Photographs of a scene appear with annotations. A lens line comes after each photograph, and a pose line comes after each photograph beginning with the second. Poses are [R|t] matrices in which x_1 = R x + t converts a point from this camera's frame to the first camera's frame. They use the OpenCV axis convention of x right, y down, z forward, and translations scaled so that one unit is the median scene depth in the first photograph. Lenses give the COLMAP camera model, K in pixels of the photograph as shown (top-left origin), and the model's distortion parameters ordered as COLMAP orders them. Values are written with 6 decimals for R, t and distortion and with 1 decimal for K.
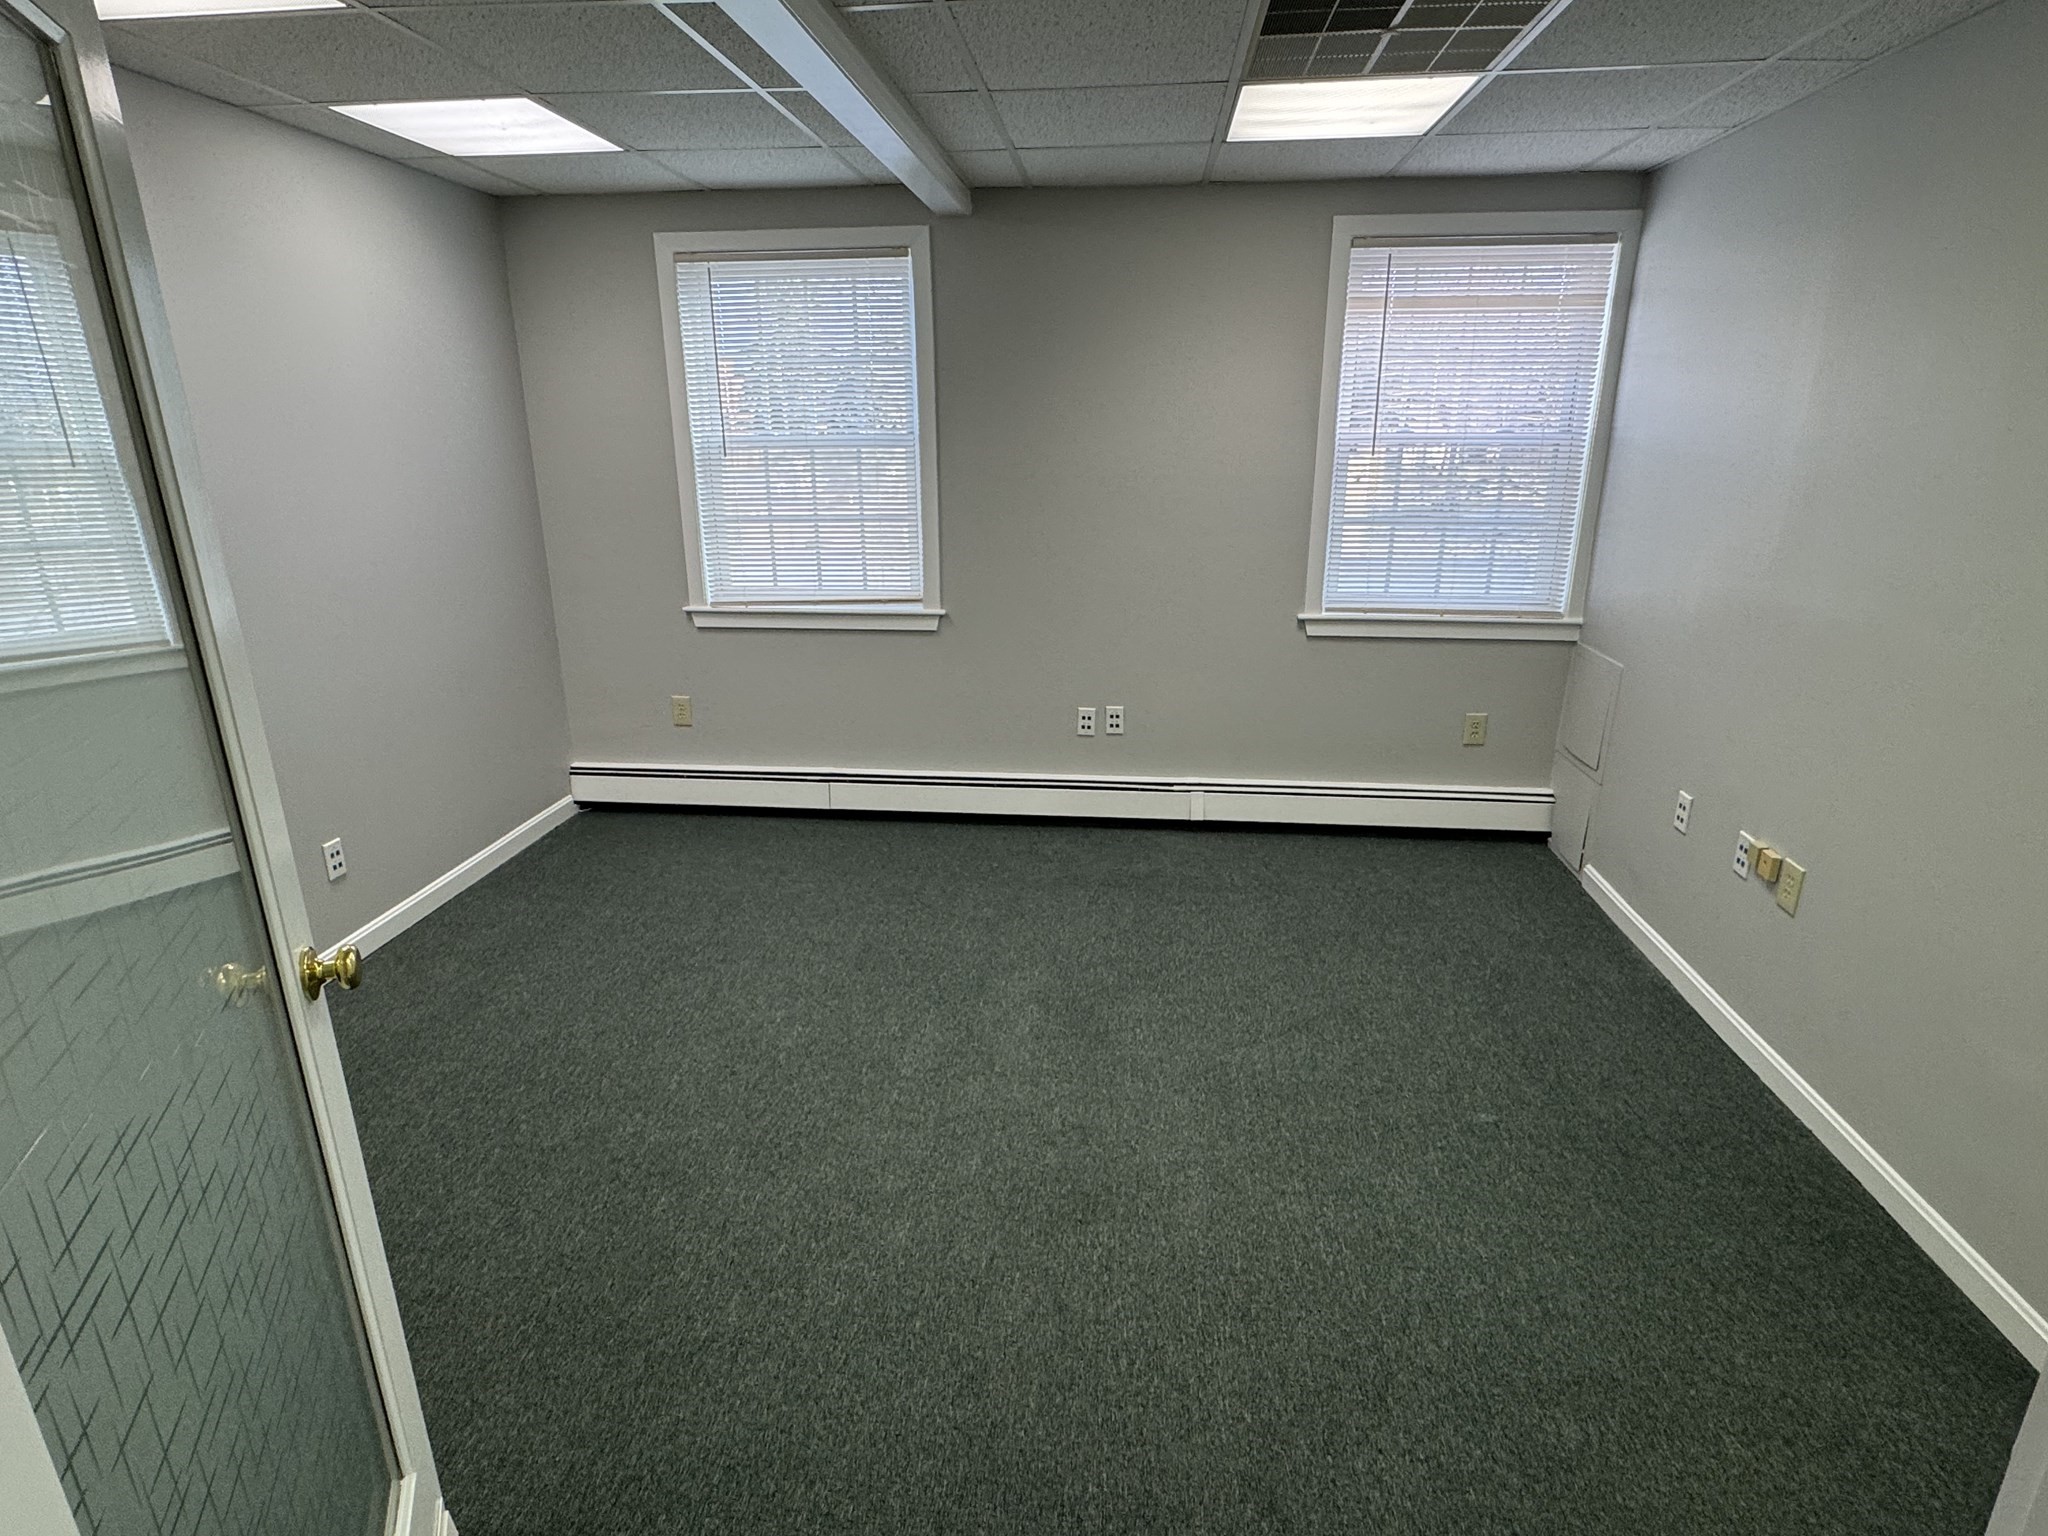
lens RADIAL K [[1069.6, 0, 1024.0], [0, 1069.6, 768.0], [0, 0, 1]] dist [-0.008731, -0.000304]
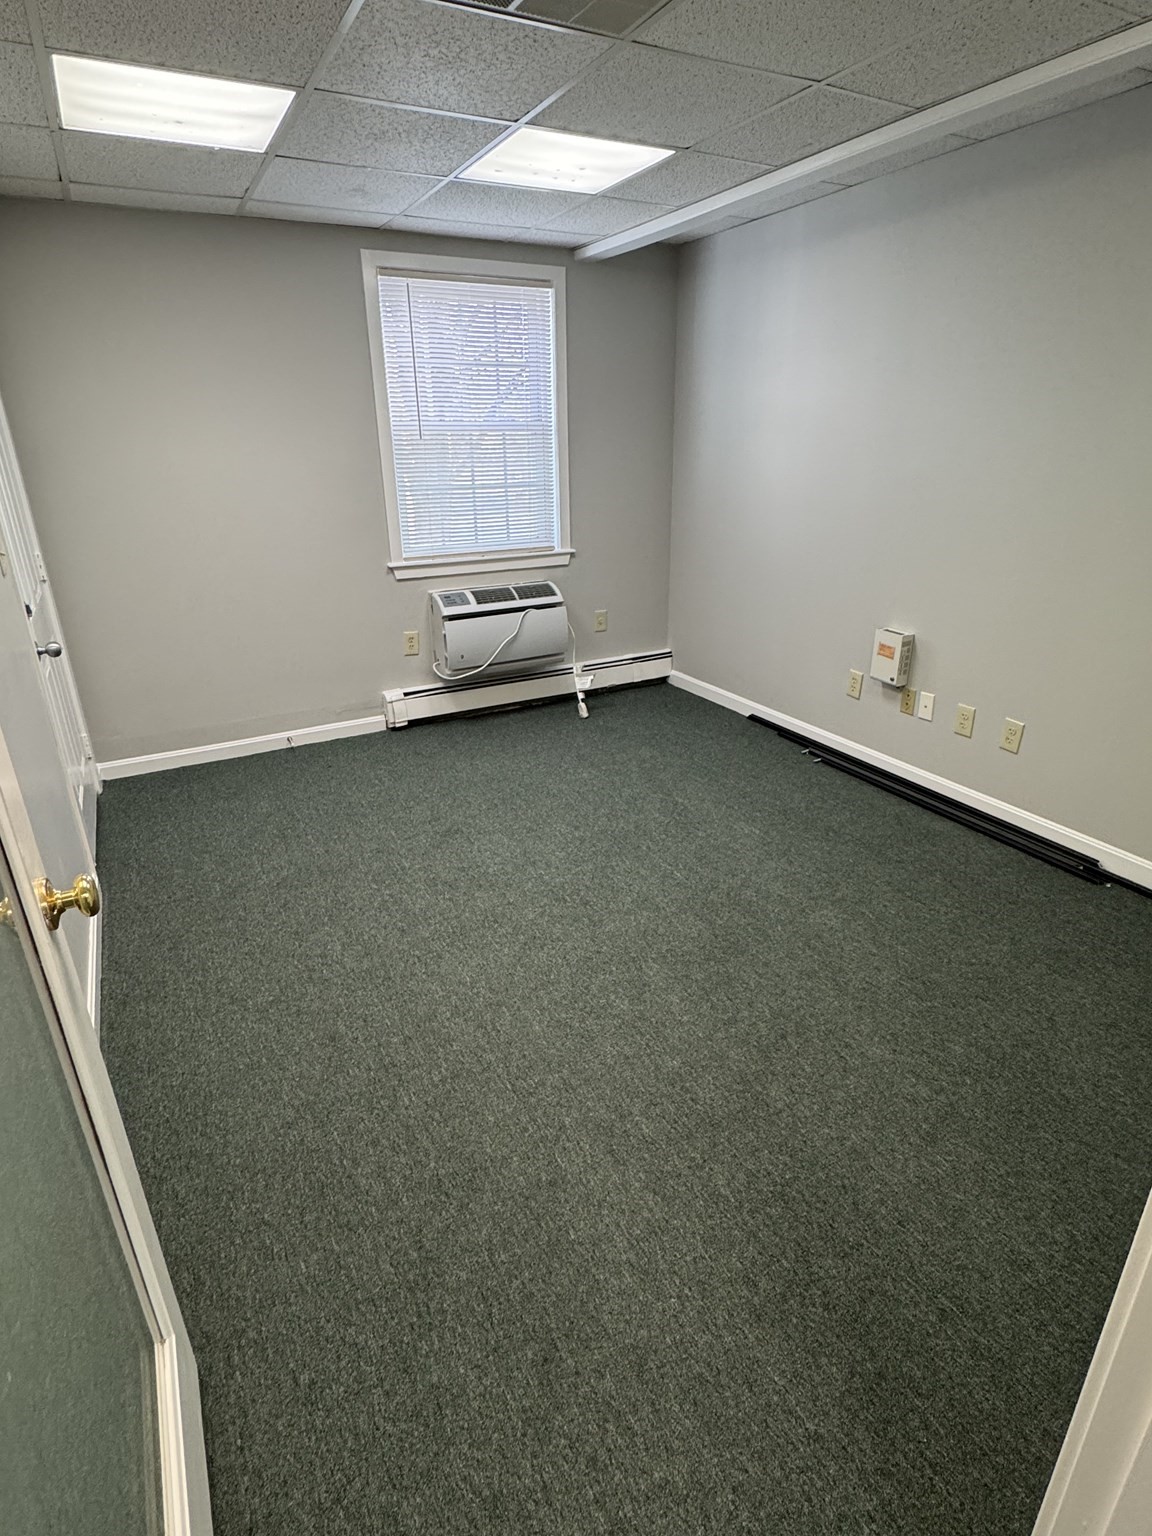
lens RADIAL K [[811.4, 0, 576.0], [0, 811.4, 768.0], [0, 0, 1]] dist [-0.002365, 0.000904]
pose [[0.822747, -0.220208, 0.524019, -0.513605], [0.167666, 0.974907, 0.146437, -0.014555], [-0.543117, -0.032621, 0.839023, 0.053711]]
